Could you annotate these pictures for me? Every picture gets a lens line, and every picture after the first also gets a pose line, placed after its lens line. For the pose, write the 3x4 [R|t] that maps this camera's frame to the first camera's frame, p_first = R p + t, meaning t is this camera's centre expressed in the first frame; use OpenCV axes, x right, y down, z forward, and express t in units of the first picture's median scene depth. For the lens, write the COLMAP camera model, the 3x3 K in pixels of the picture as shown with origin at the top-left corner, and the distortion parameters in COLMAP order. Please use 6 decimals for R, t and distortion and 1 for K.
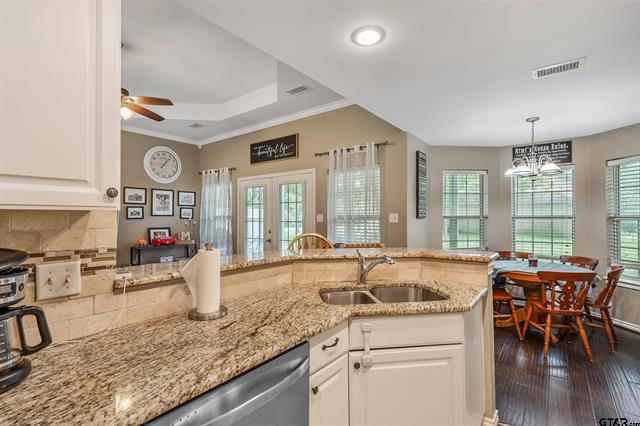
lens RADIAL K [[297.1, 0, 323.4], [0, 297.1, 214.1], [0, 0, 1]] dist [-0.000798, 0.000449]
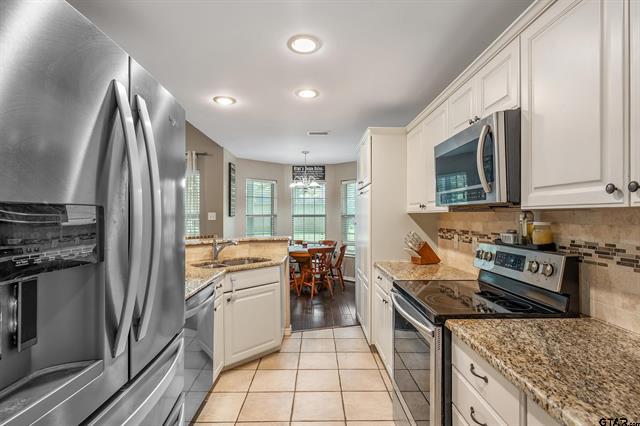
lens RADIAL K [[331.7, 0, 319.9], [0, 331.7, 213.5], [0, 0, 1]] dist [0.000048, 0.000000]
pose [[0.778787, 0.002015, 0.627285, -0.308261], [-0.003756, 0.999992, 0.001450, -0.002580], [-0.627277, -0.003486, 0.778789, -0.380460]]
